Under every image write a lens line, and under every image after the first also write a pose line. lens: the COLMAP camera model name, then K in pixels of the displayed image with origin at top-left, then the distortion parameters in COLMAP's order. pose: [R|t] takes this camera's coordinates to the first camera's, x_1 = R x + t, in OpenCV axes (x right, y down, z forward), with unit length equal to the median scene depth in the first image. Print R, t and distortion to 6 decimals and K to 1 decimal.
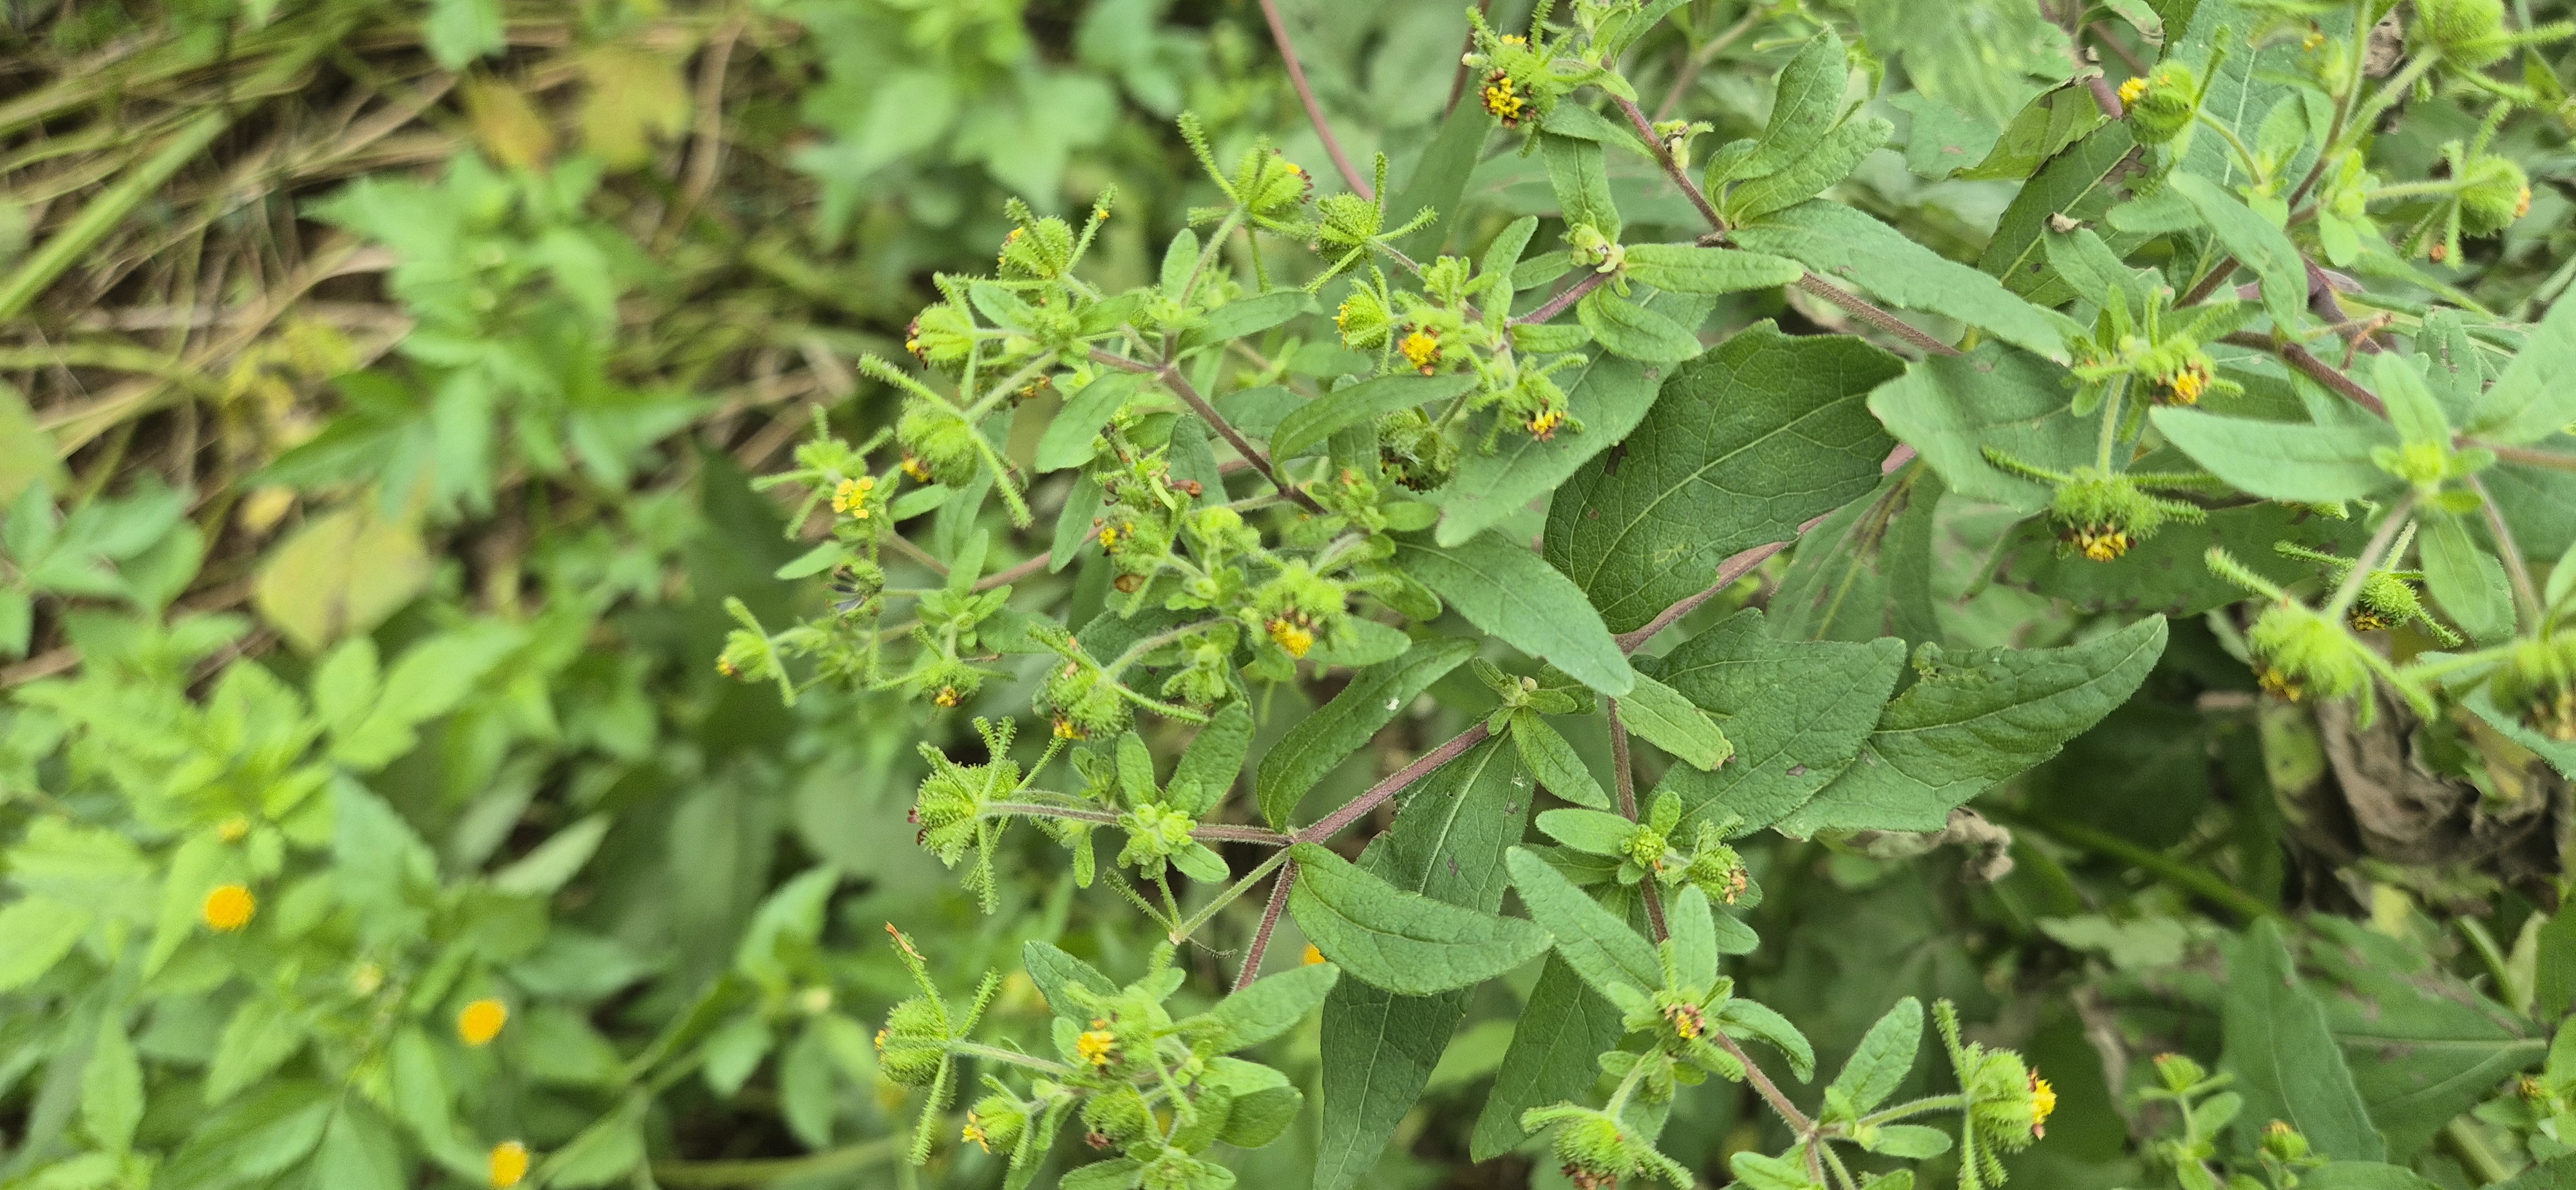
lens RADIAL K [[1942.6, 0, 1283.5], [0, 1942.6, 748.6], [0, 0, 1]] dist [0.092894, -0.170733]
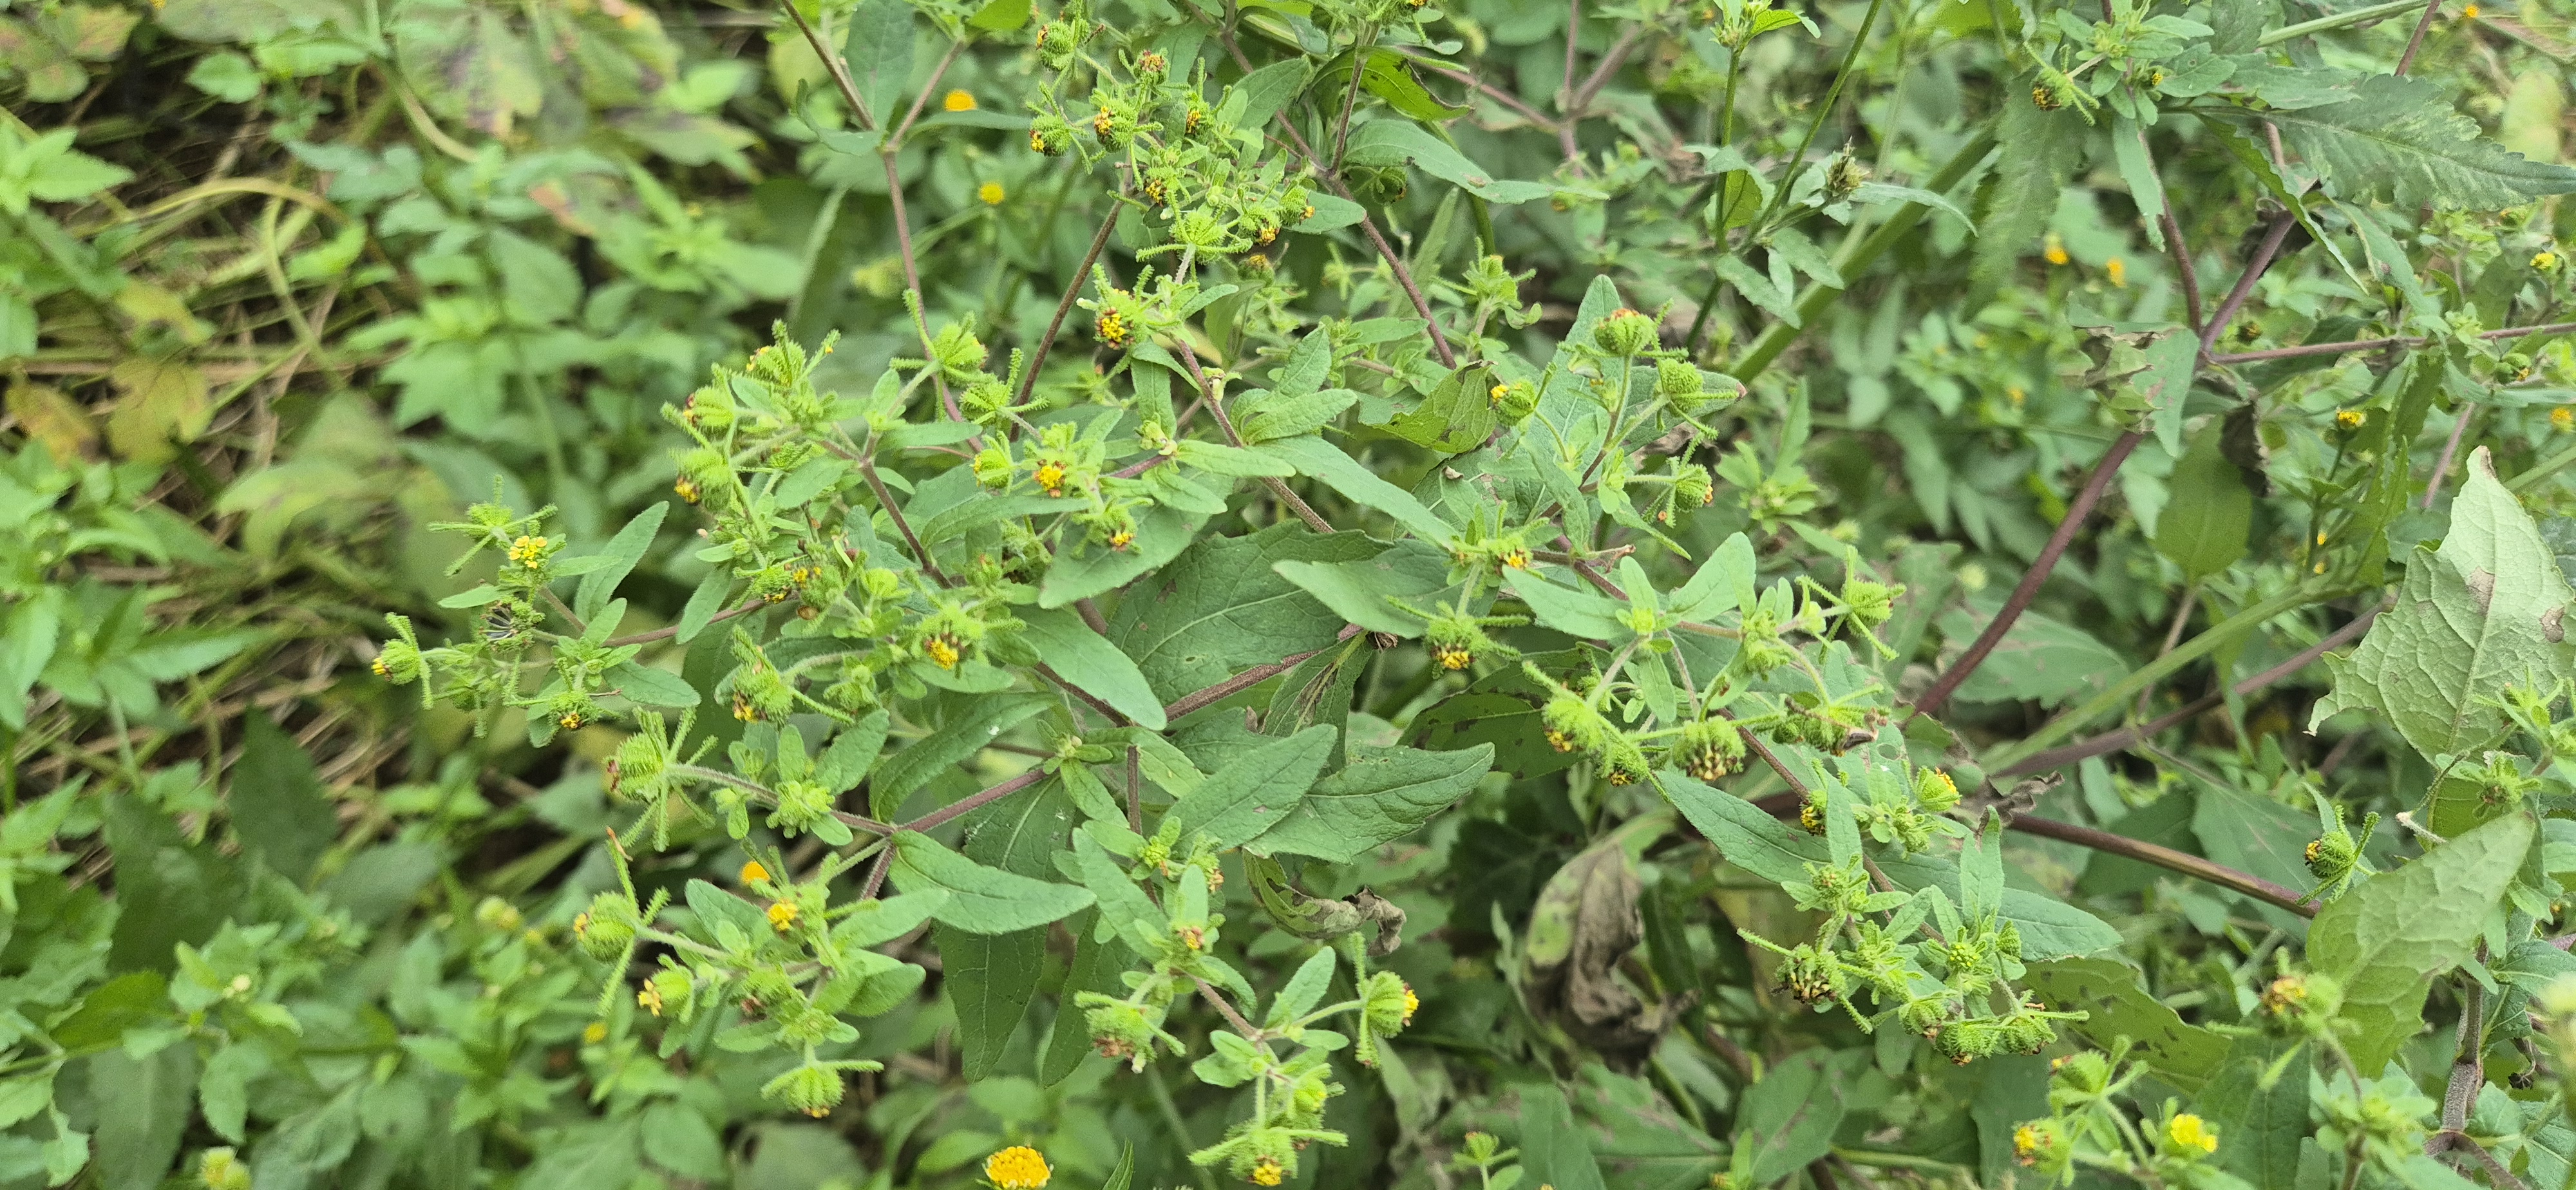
lens RADIAL K [[1942.6, 0, 1283.5], [0, 1942.6, 748.6], [0, 0, 1]] dist [0.092894, -0.170733]
pose [[0.945053, 0.123311, 0.302771, -0.167591], [-0.077440, 0.984216, -0.159130, 0.199595], [-0.317614, 0.126940, 0.939685, -0.372989]]
